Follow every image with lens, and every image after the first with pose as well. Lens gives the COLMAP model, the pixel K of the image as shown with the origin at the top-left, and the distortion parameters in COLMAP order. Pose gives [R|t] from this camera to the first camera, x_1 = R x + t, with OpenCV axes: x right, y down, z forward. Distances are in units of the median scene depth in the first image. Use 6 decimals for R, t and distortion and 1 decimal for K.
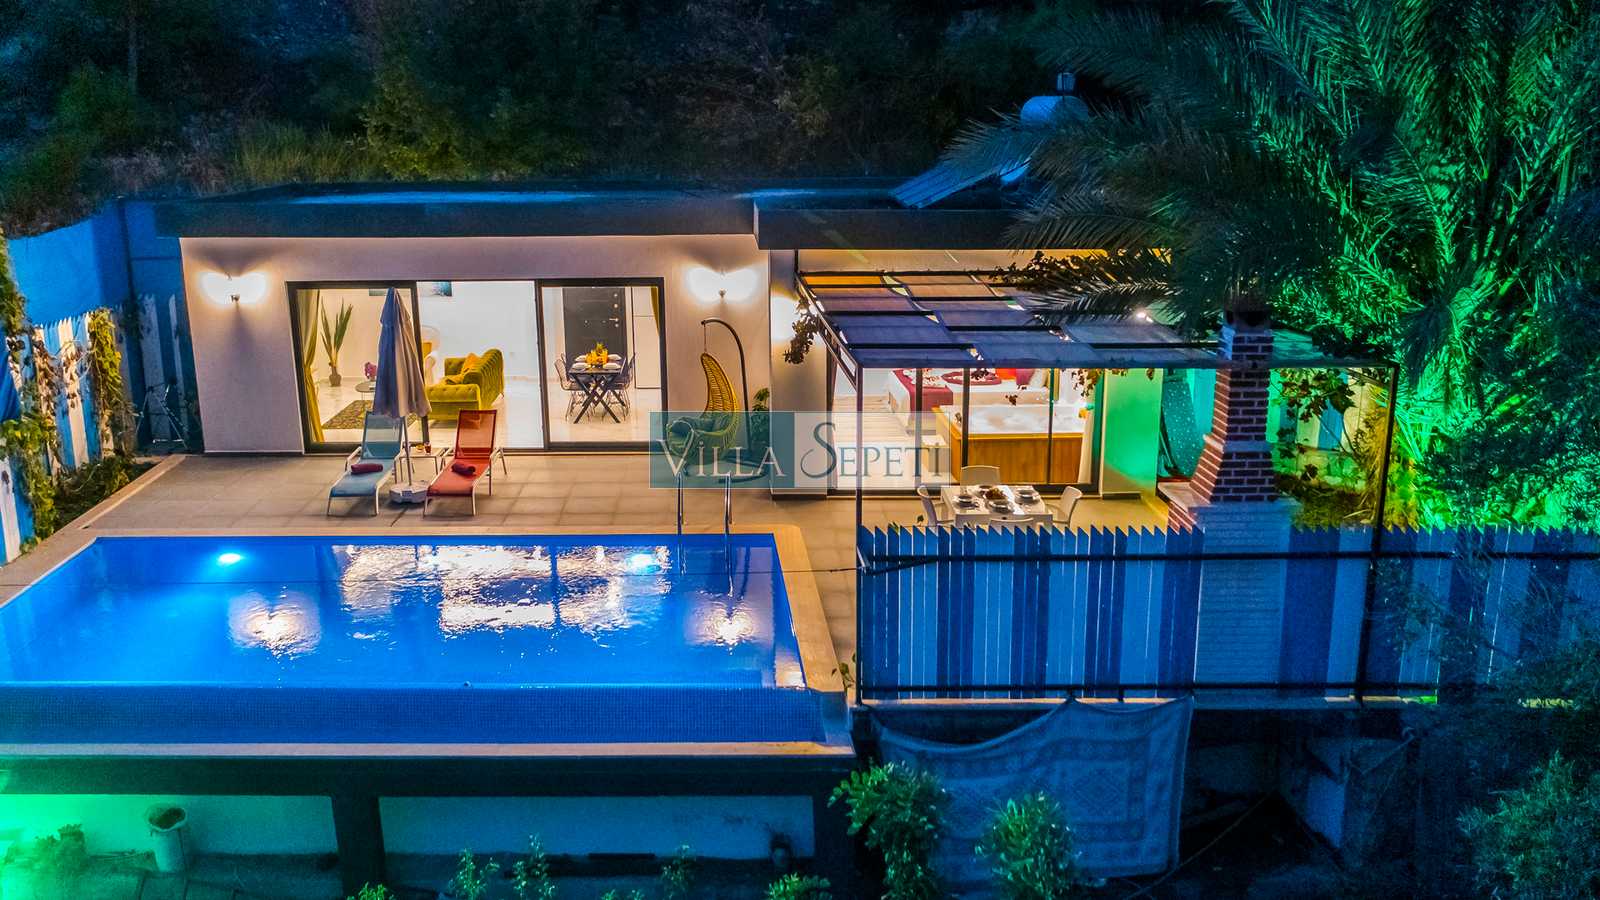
lens RADIAL K [[1355.9, 0, 761.6], [0, 1355.9, 468.7], [0, 0, 1]] dist [0.016416, 0.047934]
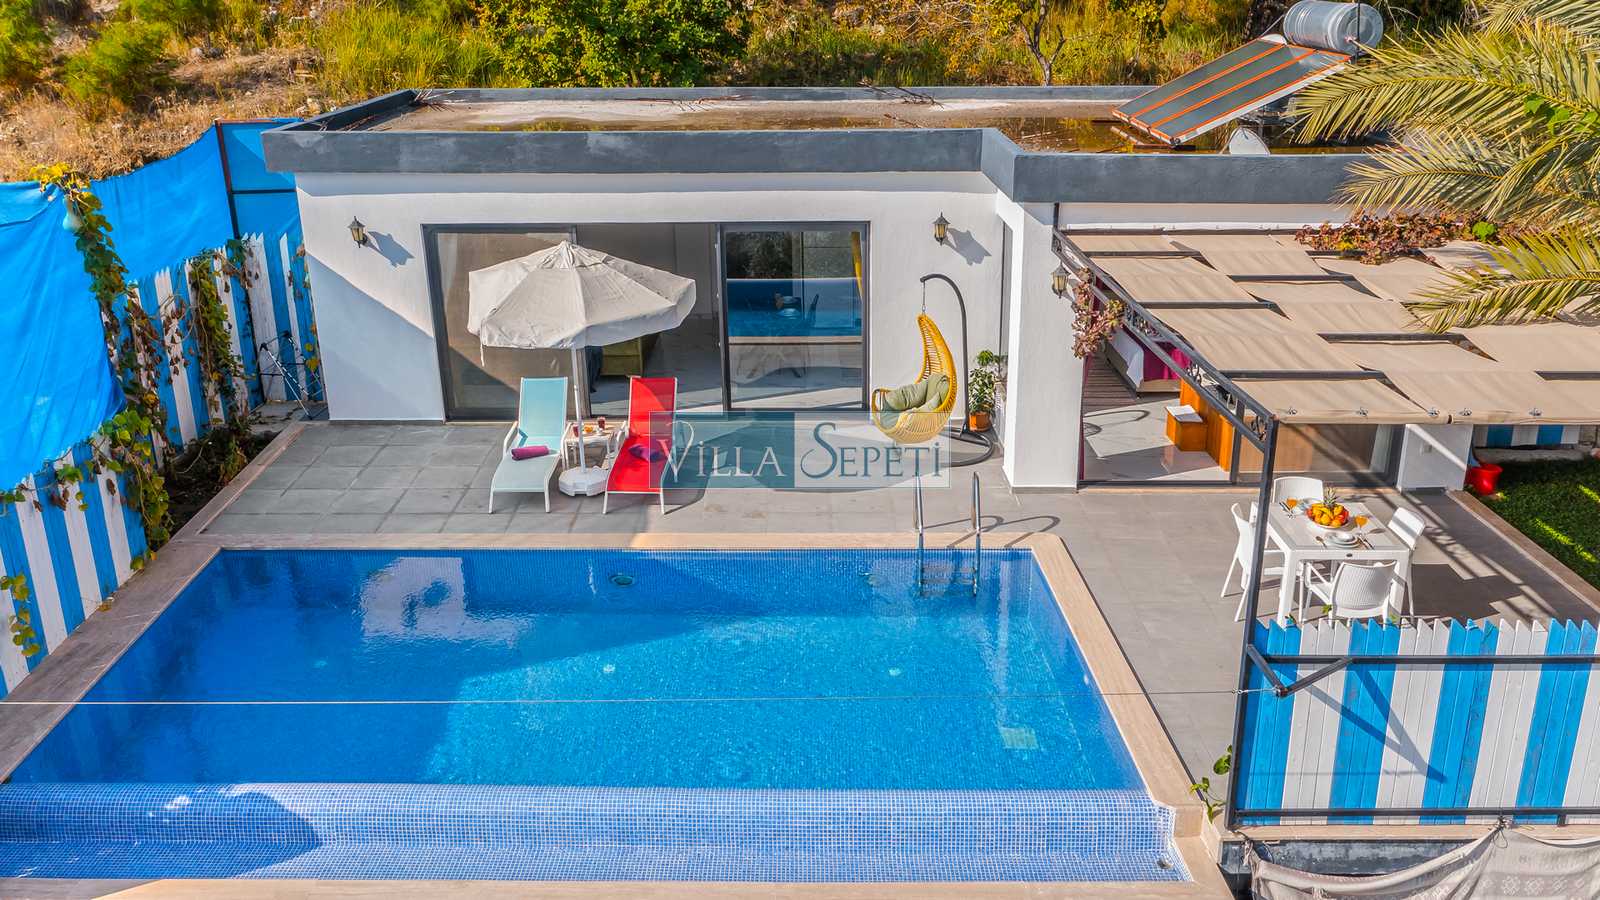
lens RADIAL K [[1355.9, 0, 845.8], [0, 1355.9, 450.1], [0, 0, 1]] dist [0.016416, 0.047934]
pose [[0.999915, -0.005940, 0.011648, -0.097936], [0.004863, 0.995899, 0.090337, -0.074199], [-0.012137, -0.090273, 0.995843, 0.143681]]
